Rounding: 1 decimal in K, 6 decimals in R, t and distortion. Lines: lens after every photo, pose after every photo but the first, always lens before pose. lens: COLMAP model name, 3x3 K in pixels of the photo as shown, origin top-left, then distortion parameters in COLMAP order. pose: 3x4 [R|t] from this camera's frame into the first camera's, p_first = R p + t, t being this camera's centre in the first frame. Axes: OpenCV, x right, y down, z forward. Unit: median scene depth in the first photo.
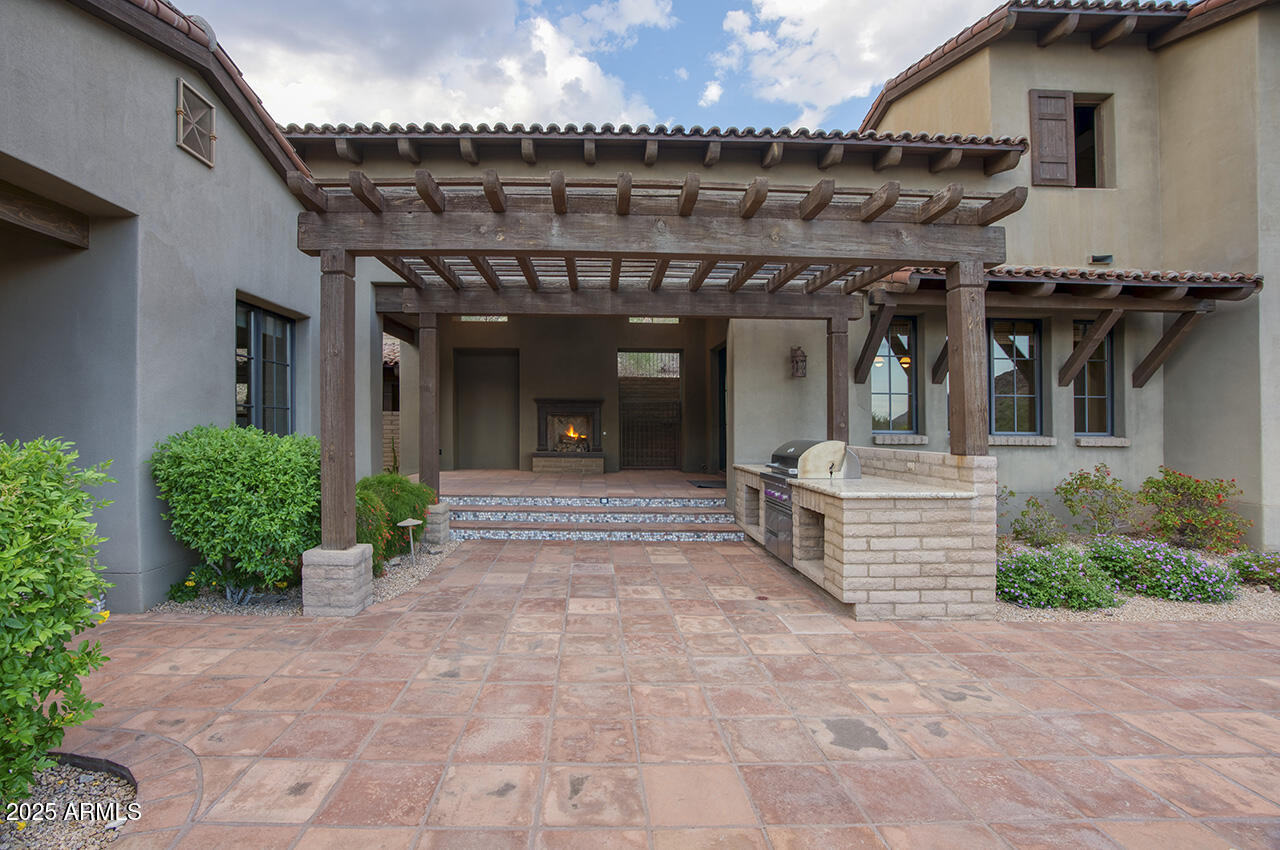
lens RADIAL K [[588.5, 0, 618.0], [0, 588.5, 440.4], [0, 0, 1]] dist [-0.054309, 0.016832]
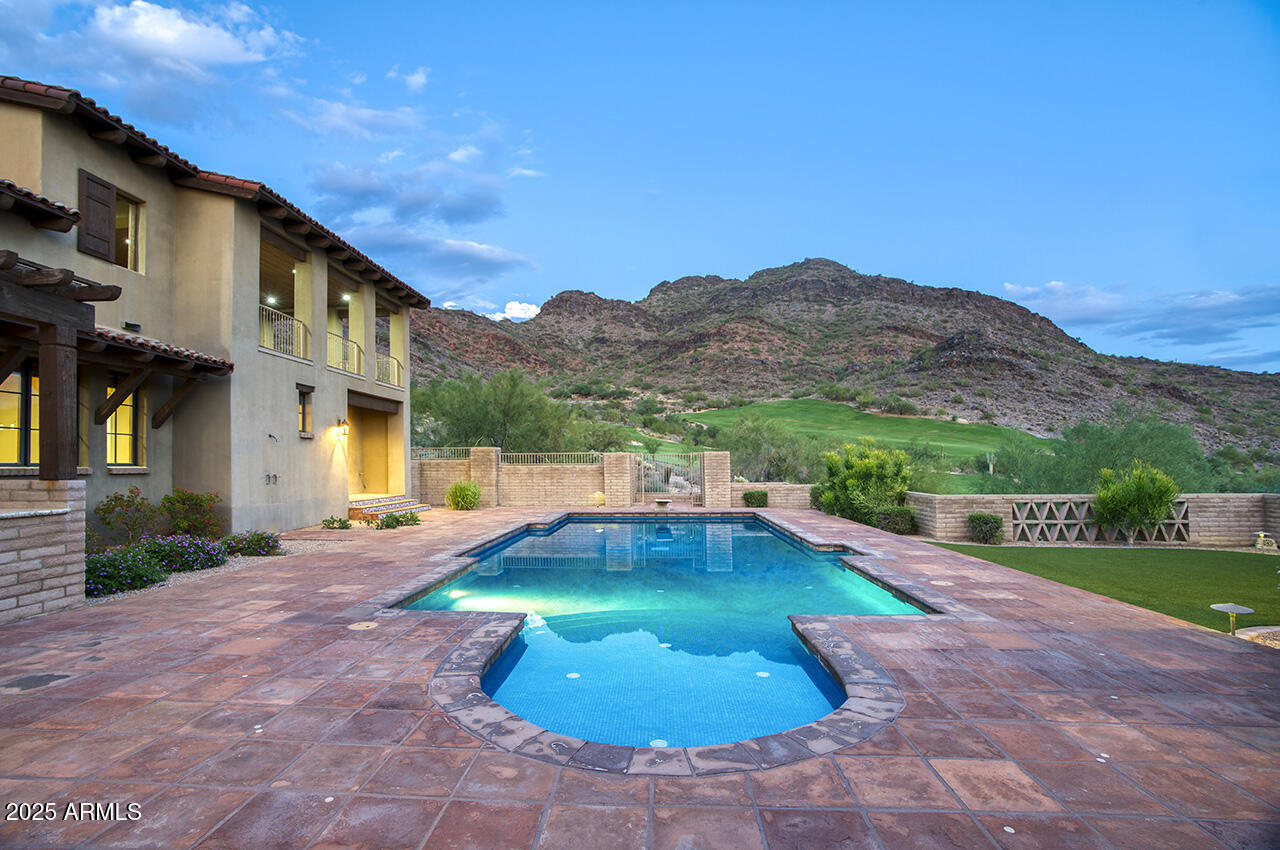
lens RADIAL K [[588.5, 0, 632.0], [0, 588.5, 432.7], [0, 0, 1]] dist [-0.054309, 0.016832]
pose [[0.074972, 0.045879, 0.996130, -0.514831], [0.025749, 0.998519, -0.047927, 0.013914], [-0.996853, 0.029243, 0.073679, -0.320664]]
